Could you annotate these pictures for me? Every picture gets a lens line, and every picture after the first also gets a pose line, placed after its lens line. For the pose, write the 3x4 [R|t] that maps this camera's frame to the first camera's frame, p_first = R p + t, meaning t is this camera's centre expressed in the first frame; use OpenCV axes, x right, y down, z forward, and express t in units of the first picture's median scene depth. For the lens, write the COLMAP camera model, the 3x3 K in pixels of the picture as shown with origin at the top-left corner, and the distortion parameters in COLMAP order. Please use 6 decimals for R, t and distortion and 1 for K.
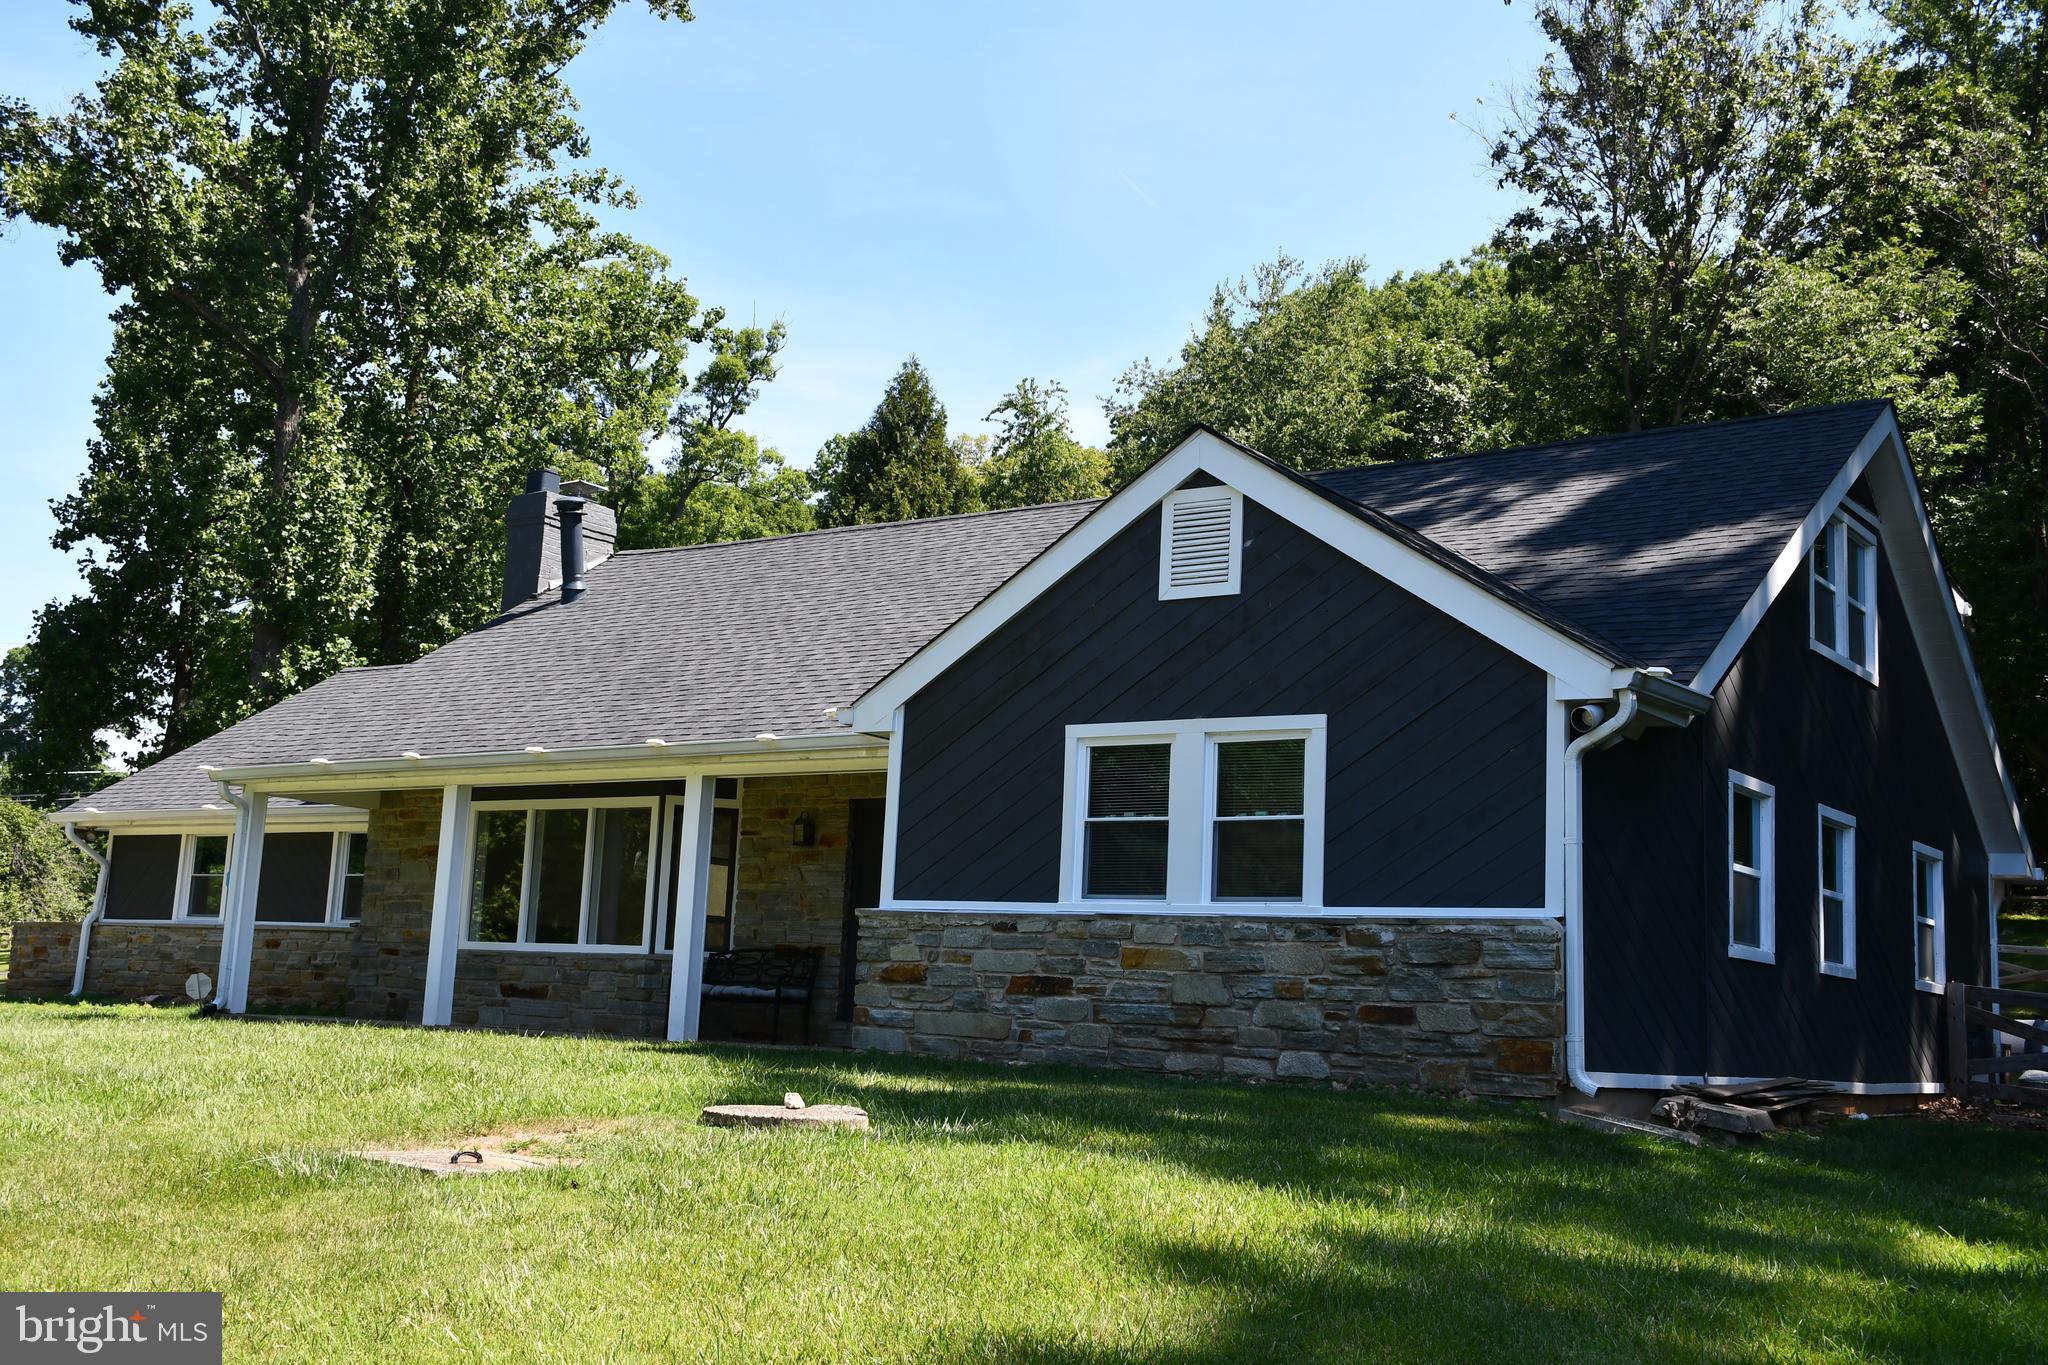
lens RADIAL K [[2083.0, 0, 1017.0], [0, 2083.0, 682.7], [0, 0, 1]] dist [-0.051738, 0.216162]
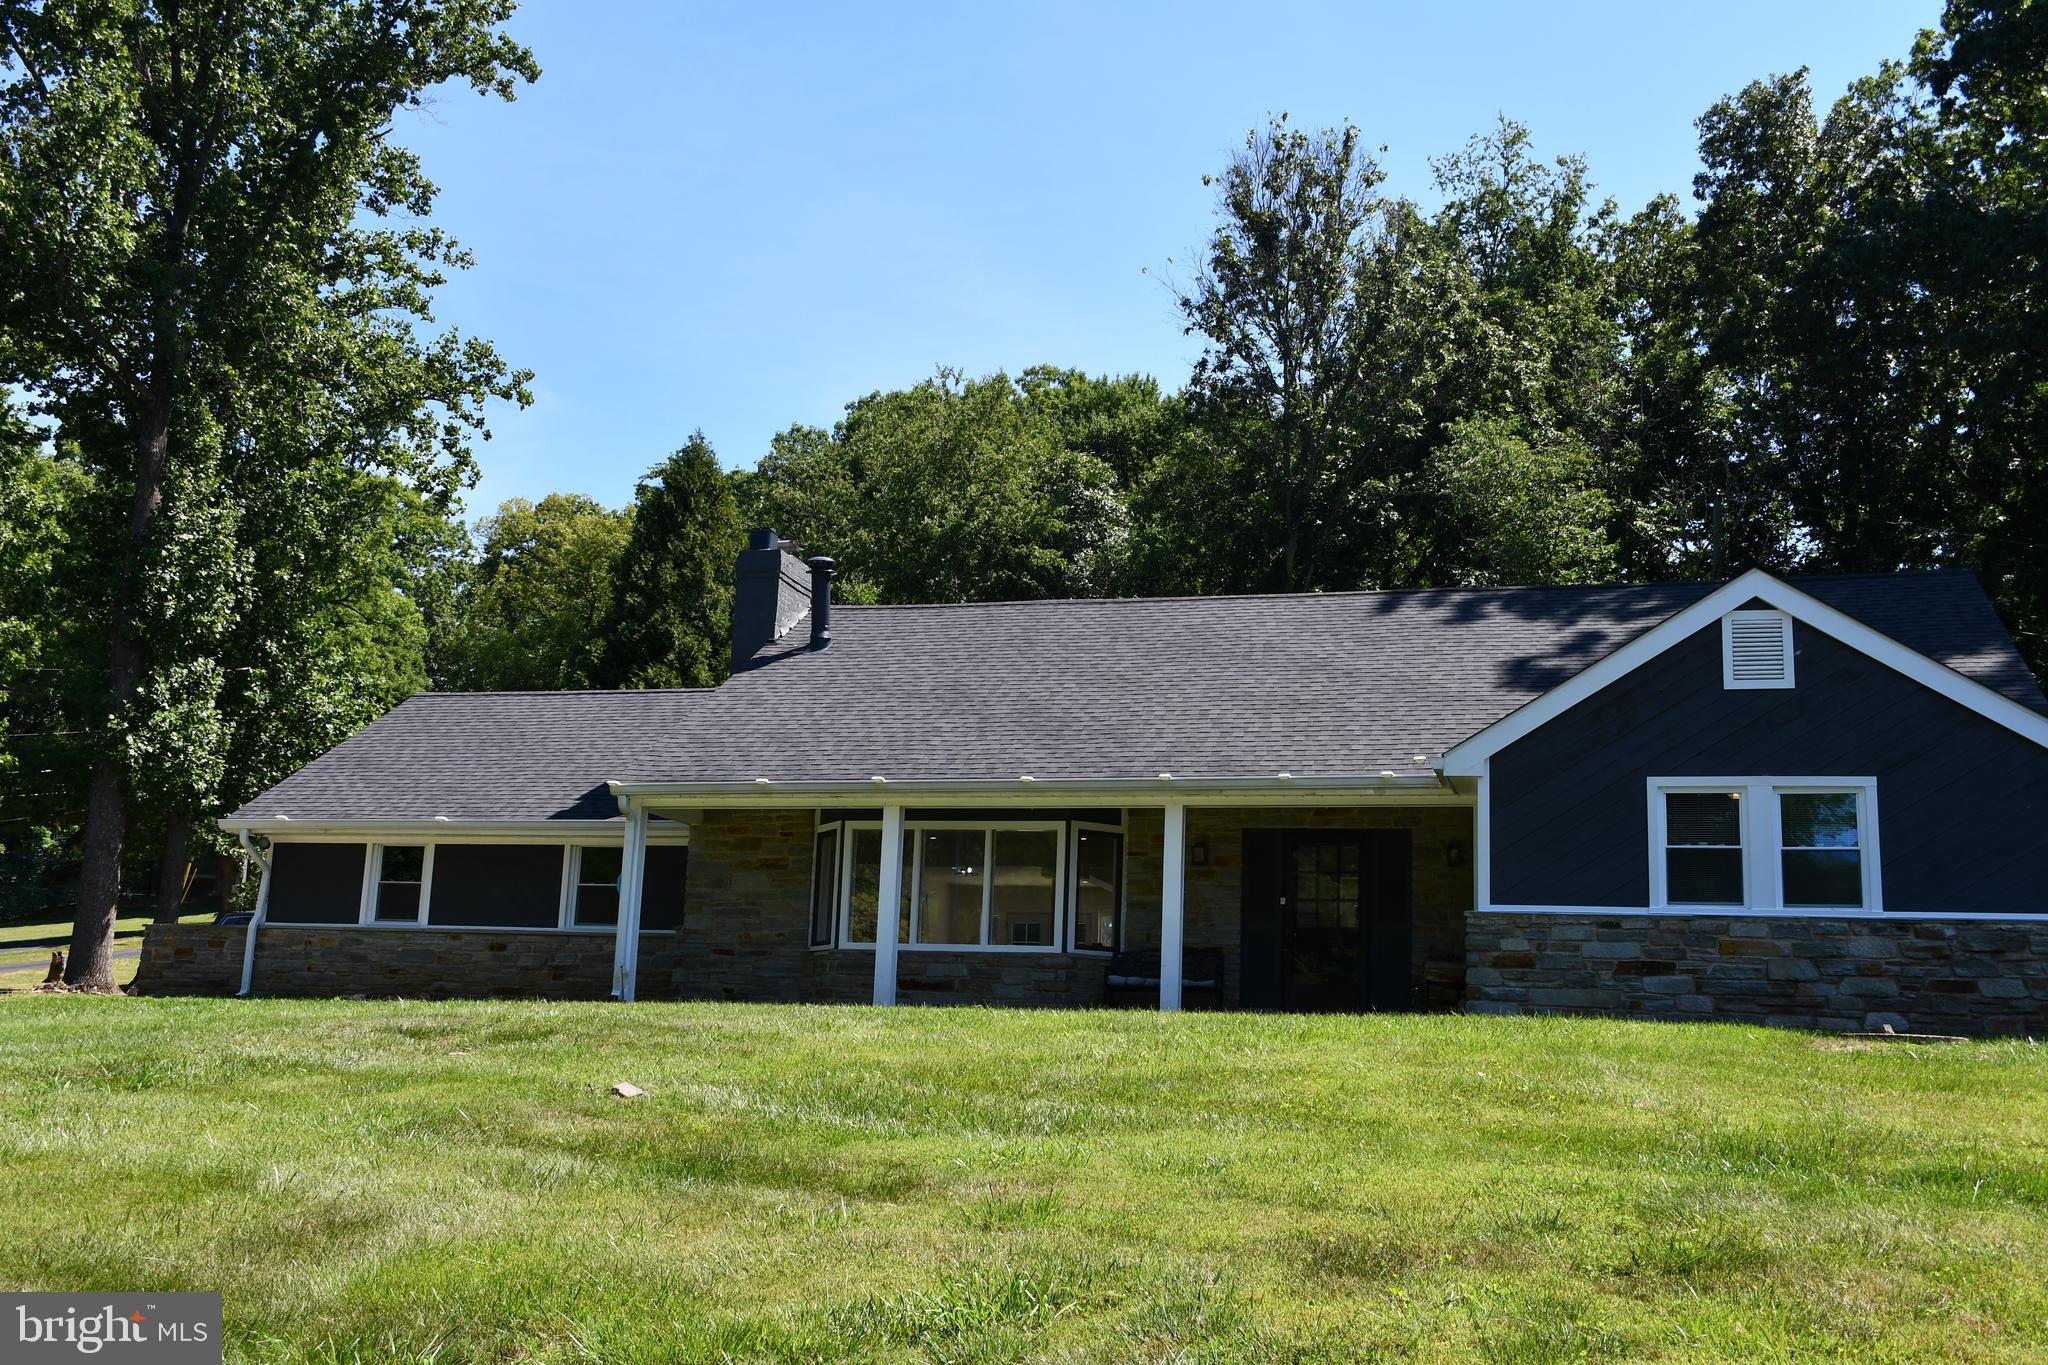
lens RADIAL K [[1931.0, 0, 1024.0], [0, 1931.0, 682.5], [0, 0, 1]] dist [-0.055232, 0.150777]
pose [[0.952436, 0.053313, 0.300038, -0.724211], [-0.044517, 0.998357, -0.036079, 0.021806], [-0.301469, 0.021006, 0.953245, -0.073347]]
